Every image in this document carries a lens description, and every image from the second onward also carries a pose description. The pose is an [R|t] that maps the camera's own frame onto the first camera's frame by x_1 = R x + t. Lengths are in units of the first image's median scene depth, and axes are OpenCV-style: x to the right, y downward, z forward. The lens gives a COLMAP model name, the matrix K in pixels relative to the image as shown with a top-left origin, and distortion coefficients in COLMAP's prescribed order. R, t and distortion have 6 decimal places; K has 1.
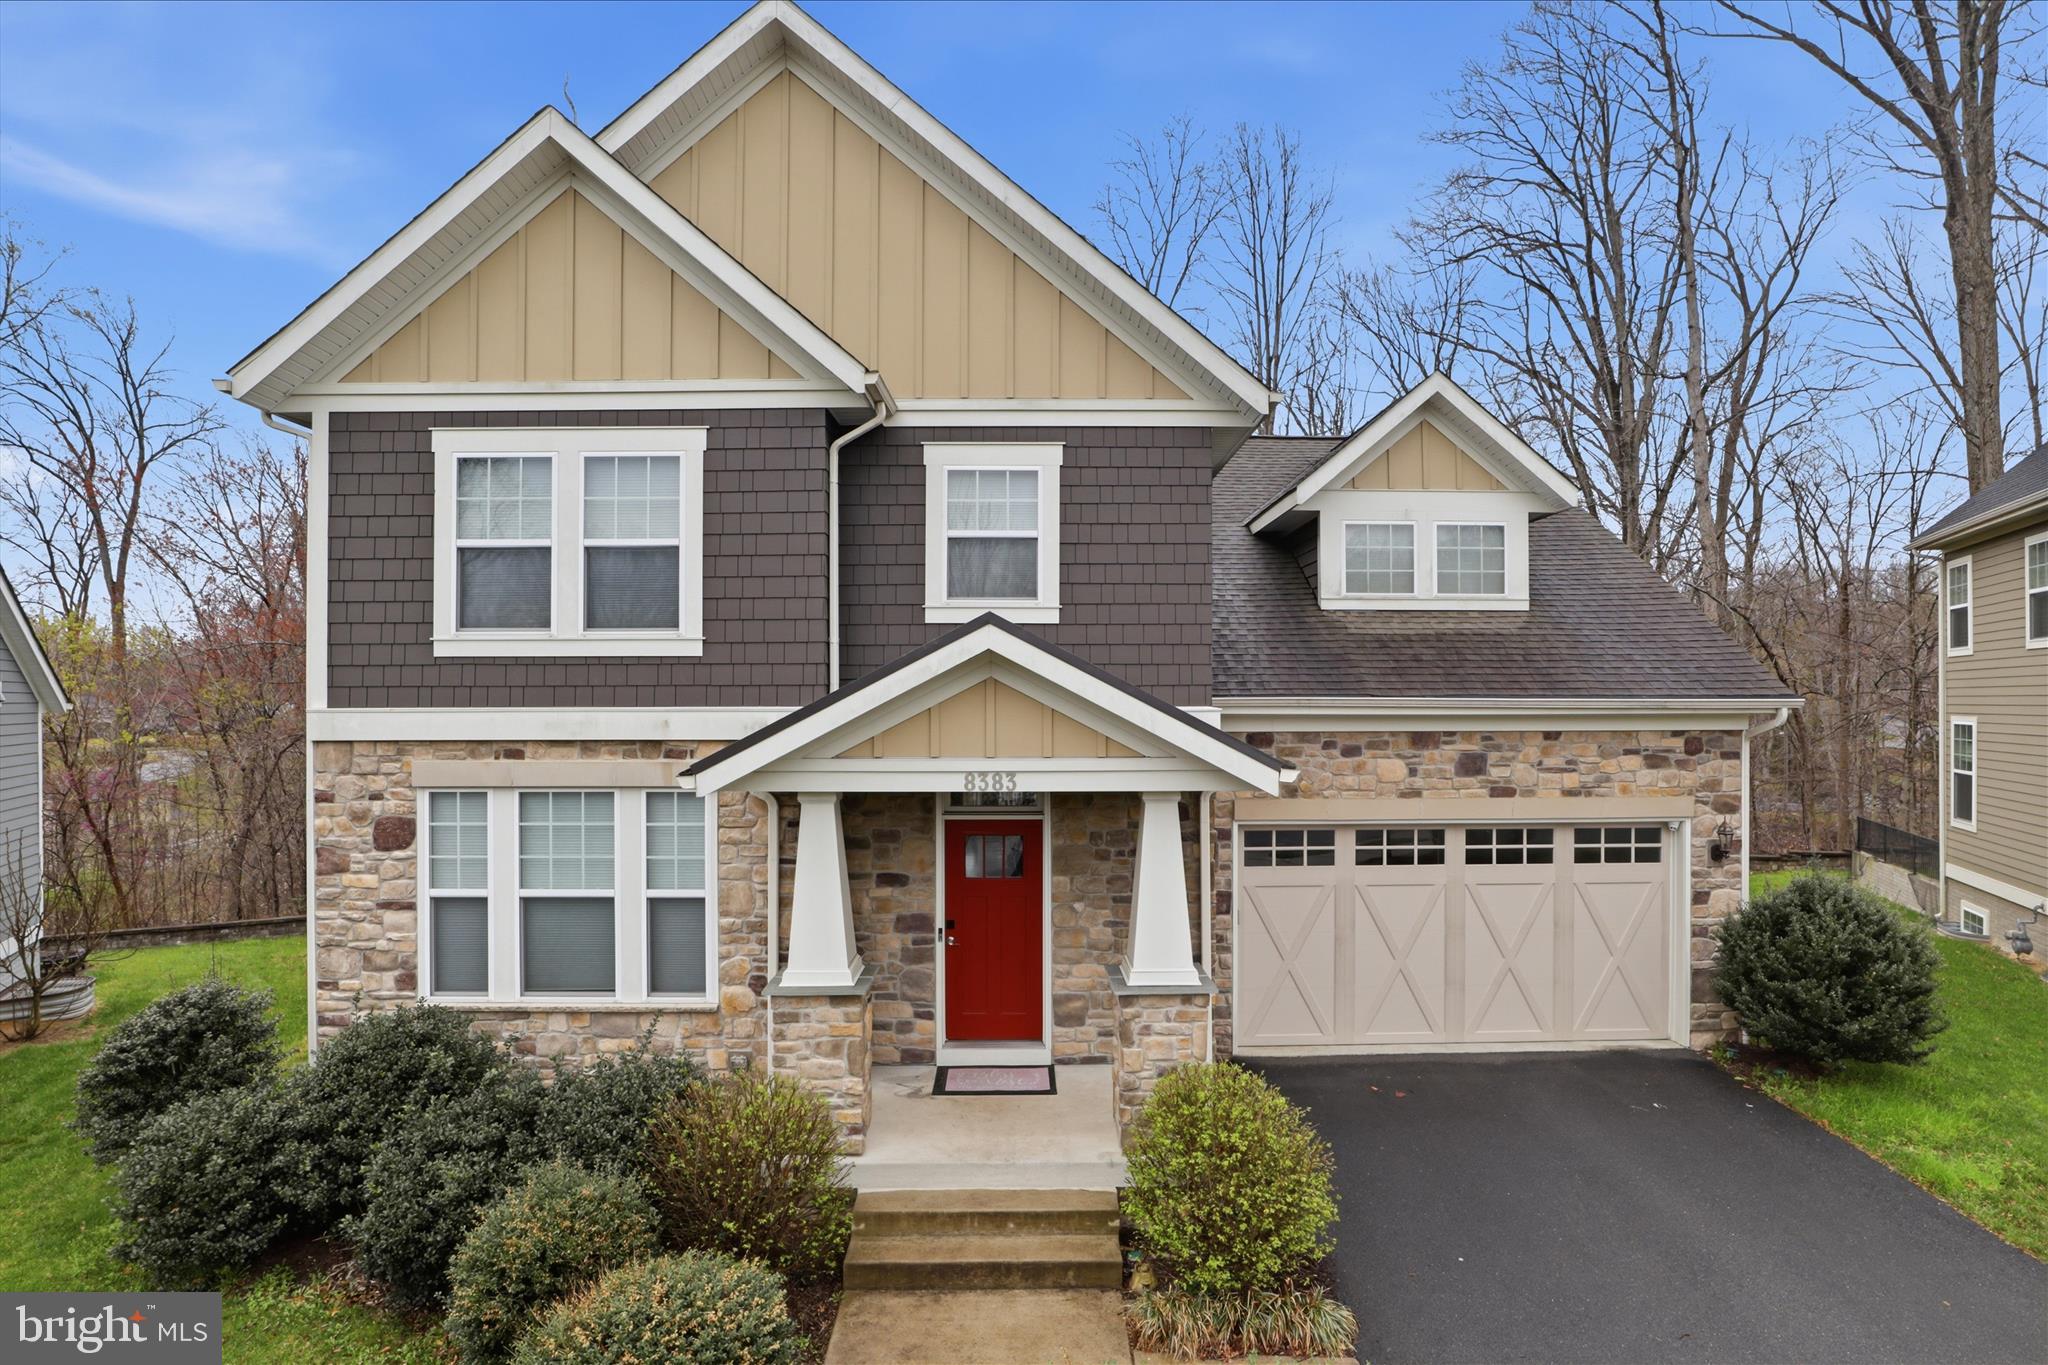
lens RADIAL K [[1043.7, 0, 1028.3], [0, 1043.7, 702.3], [0, 0, 1]] dist [-0.048744, 0.014338]
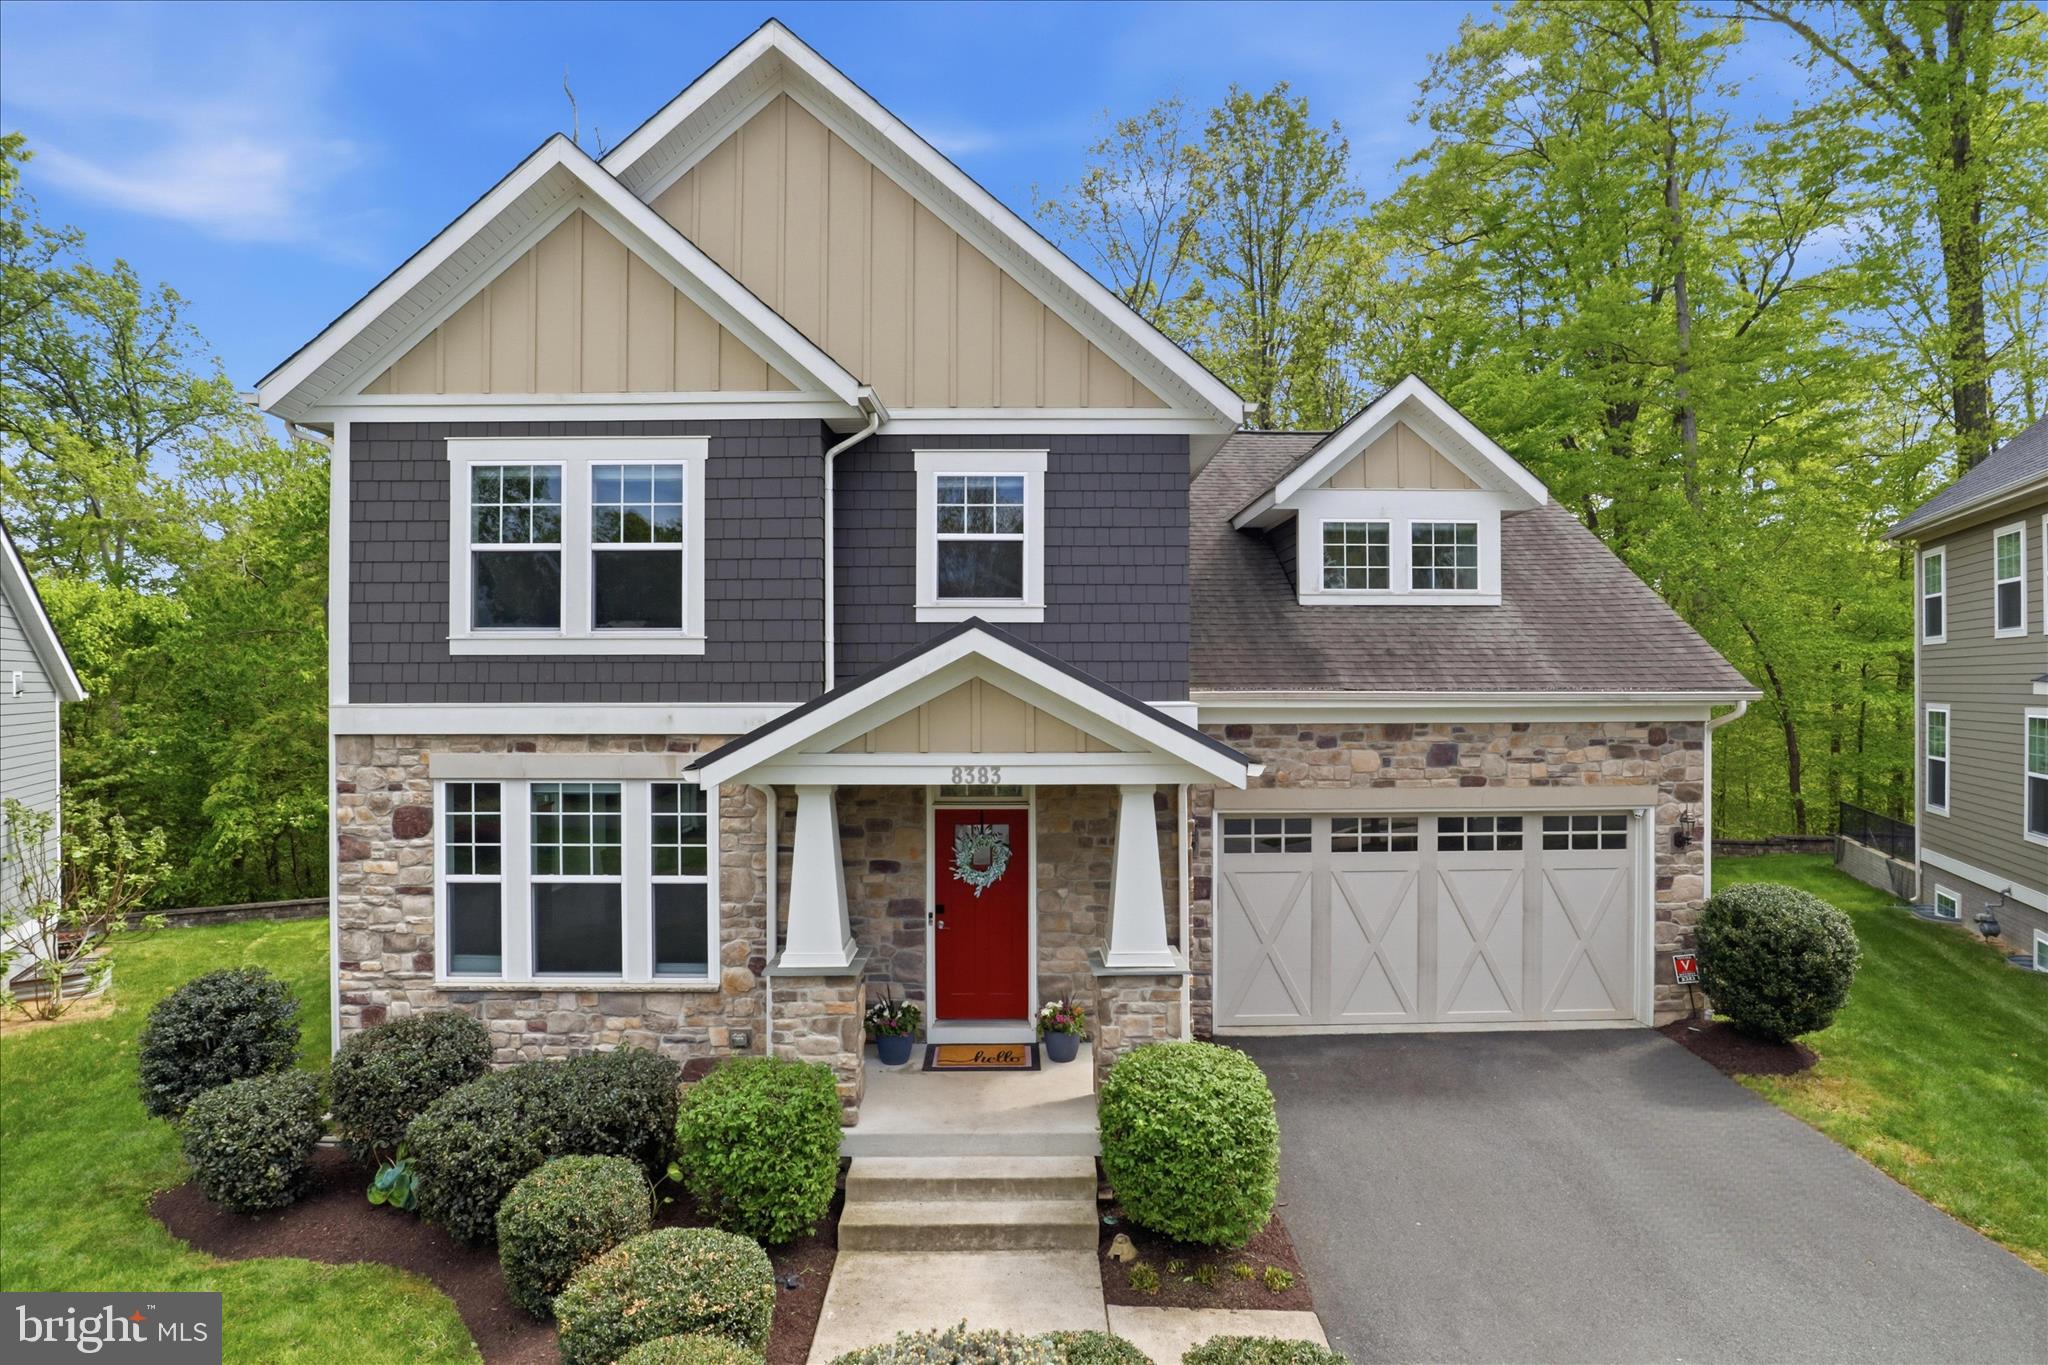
lens RADIAL K [[1061.2, 0, 1024.0], [0, 1061.2, 682.5], [0, 0, 1]] dist [-0.053523, 0.014579]
pose [[0.999998, 0.000010, -0.001923, 0.012615], [-0.000008, 1.000000, 0.000849, -0.016901], [0.001923, -0.000849, 0.999998, -0.070398]]
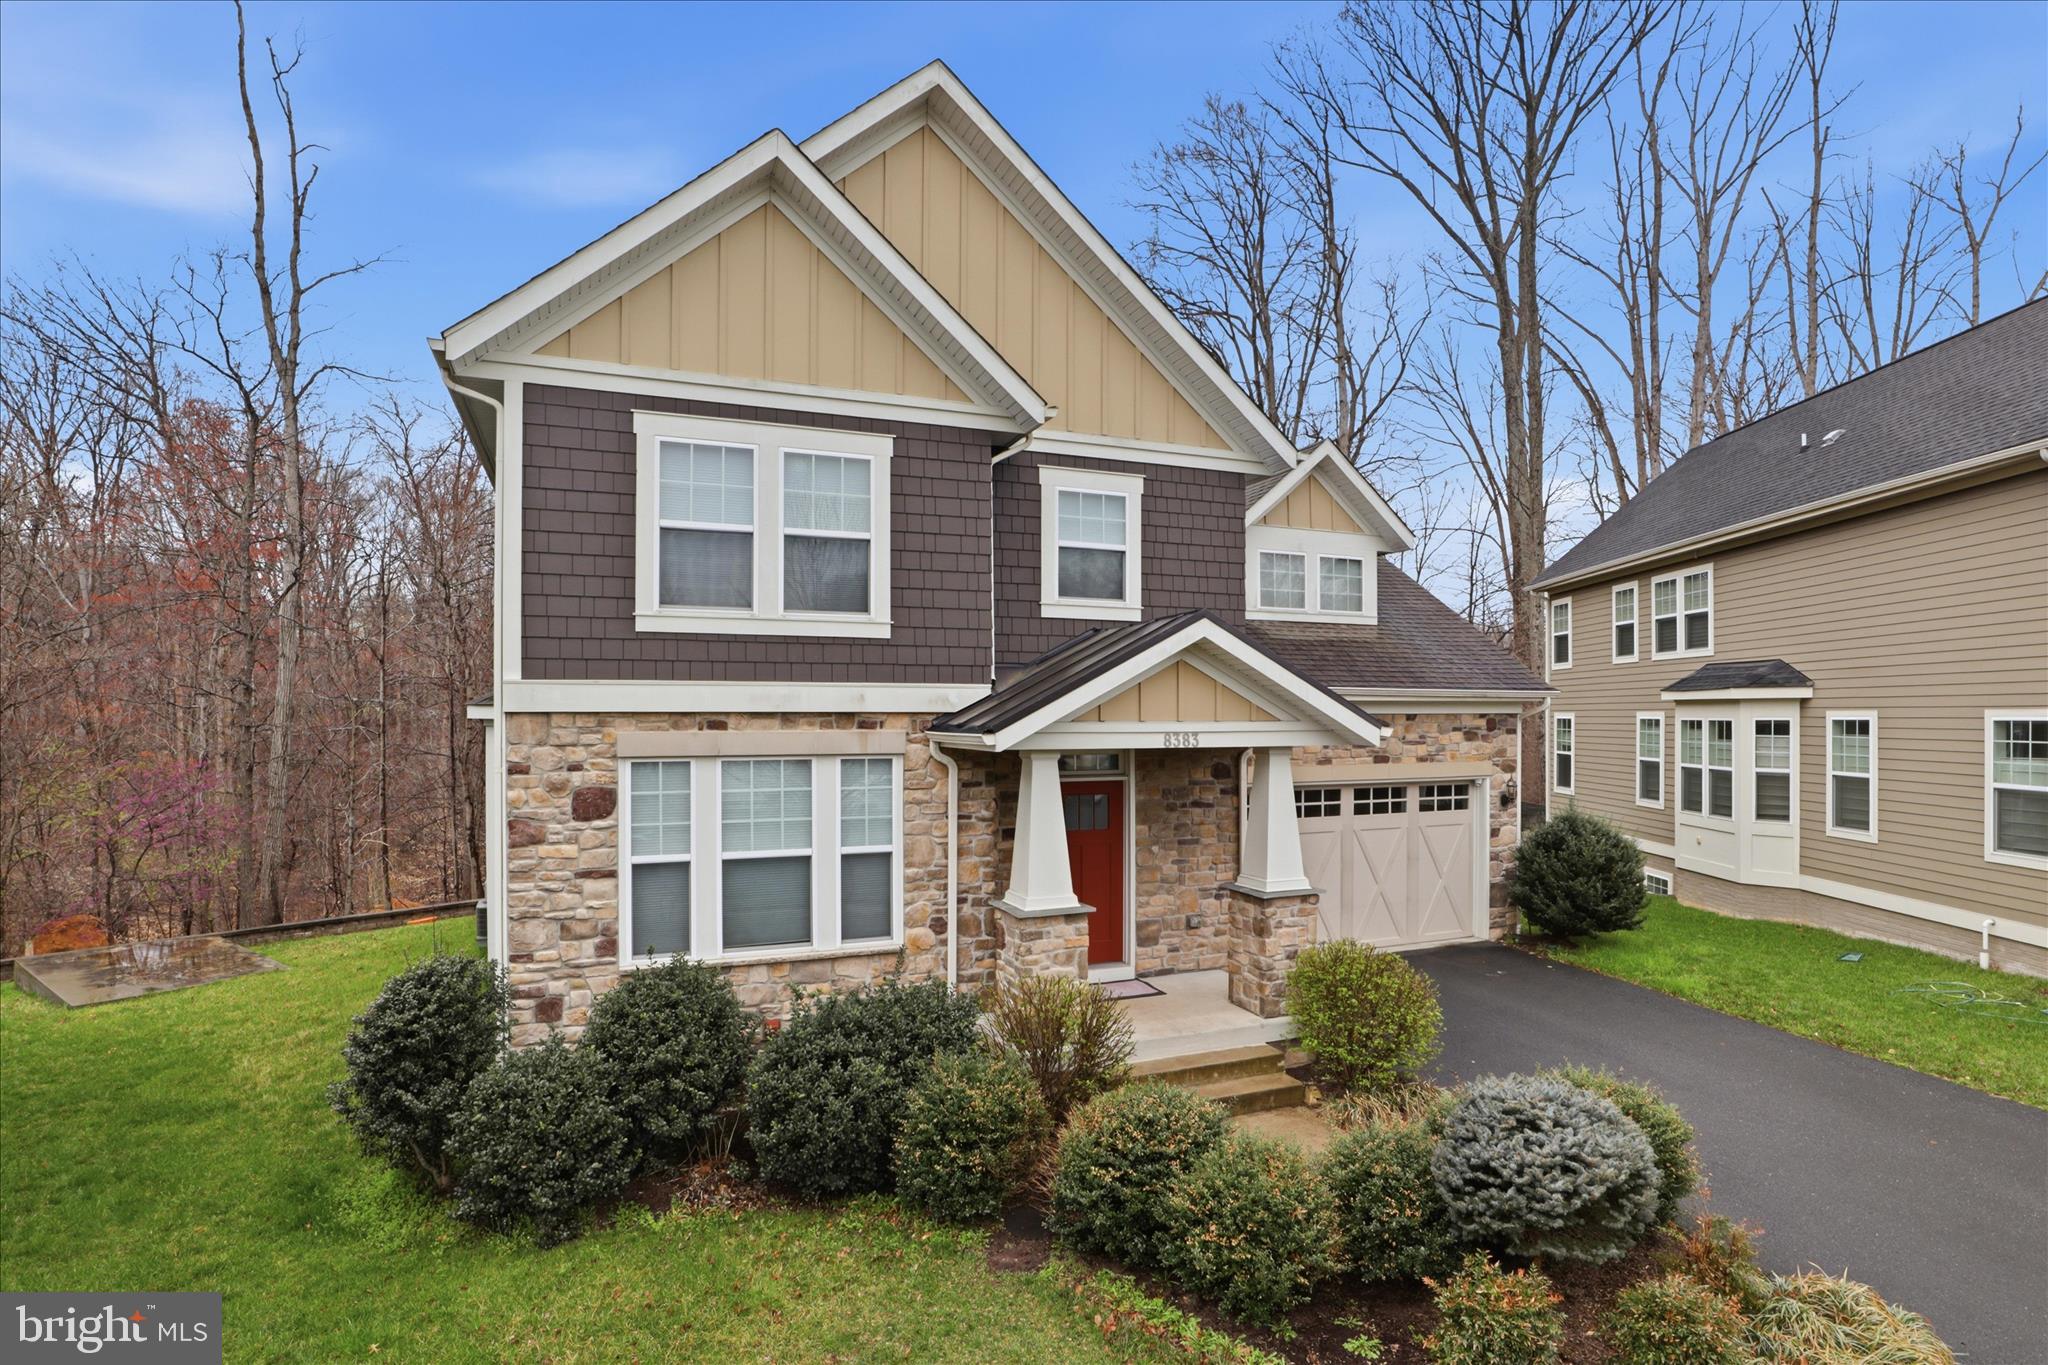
lens RADIAL K [[1082.3, 0, 1022.8], [0, 1082.3, 716.1], [0, 0, 1]] dist [-0.062815, 0.012550]
pose [[0.925972, 0.002234, 0.377585, -0.624258], [-0.002449, 0.999997, 0.000089, 0.039881], [-0.377584, -0.001007, 0.925975, -0.144796]]
